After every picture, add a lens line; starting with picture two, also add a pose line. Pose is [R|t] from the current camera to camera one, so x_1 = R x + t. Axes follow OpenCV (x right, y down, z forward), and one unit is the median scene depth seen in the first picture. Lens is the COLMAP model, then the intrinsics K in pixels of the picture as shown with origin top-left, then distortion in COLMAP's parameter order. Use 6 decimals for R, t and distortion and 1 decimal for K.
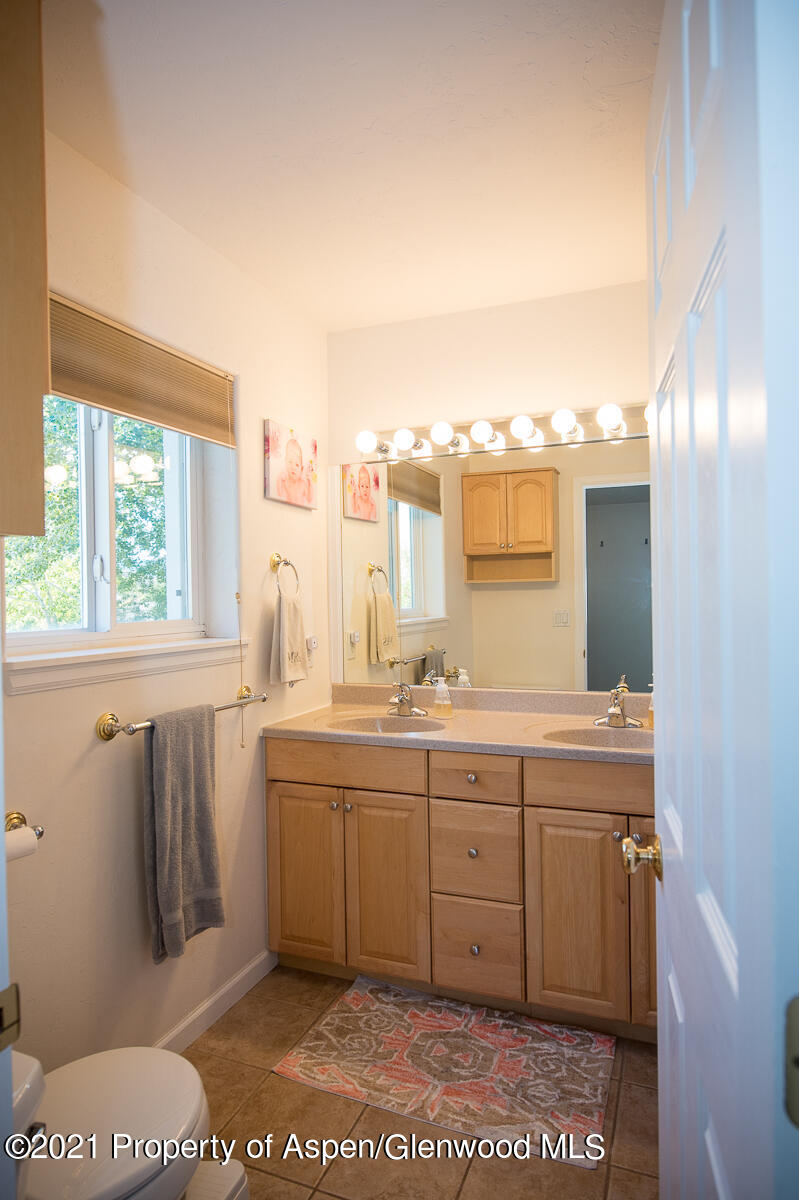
lens RADIAL K [[707.1, 0, 399.5], [0, 707.1, 599.8], [0, 0, 1]] dist [0.000319, 0.000033]
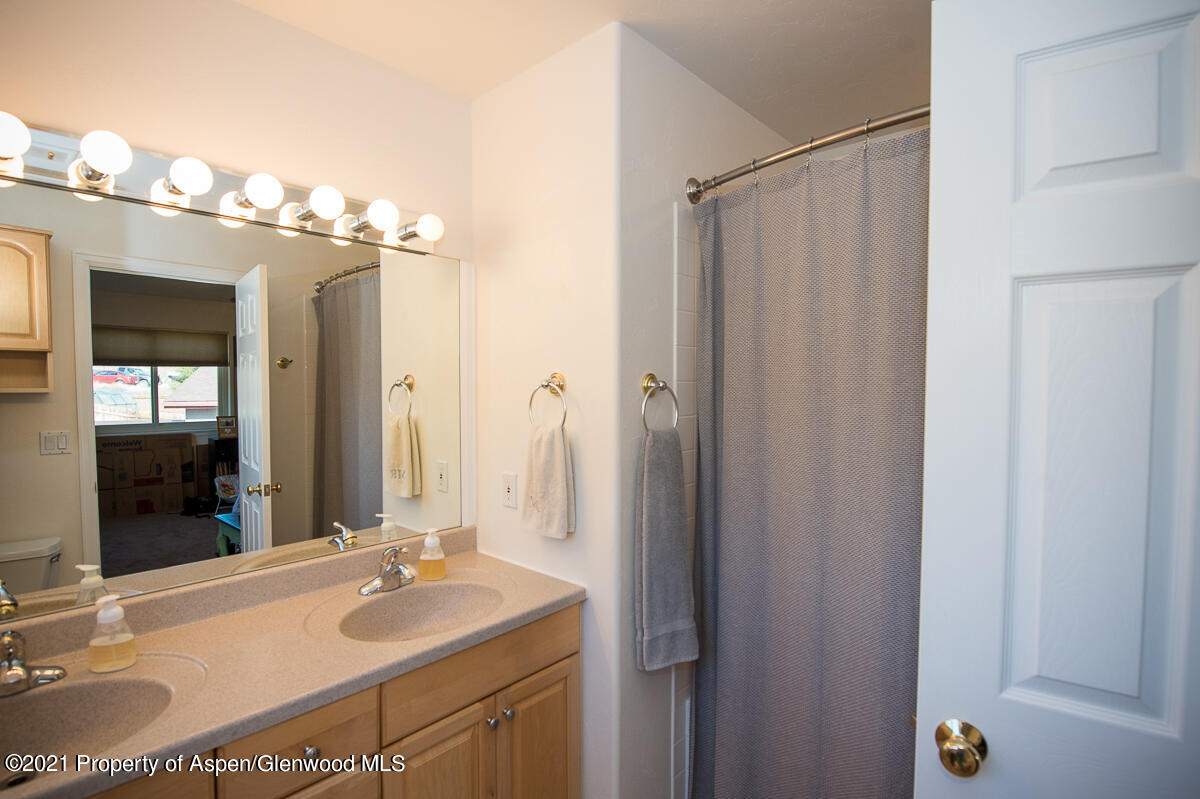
lens RADIAL K [[576.3, 0, 601.2], [0, 576.3, 407.3], [0, 0, 1]] dist [-0.003751, -0.000611]
pose [[0.346517, -0.016829, 0.937893, -0.240944], [-0.009816, 0.999719, 0.021565, -0.052810], [-0.937992, -0.016679, 0.346255, 0.536458]]
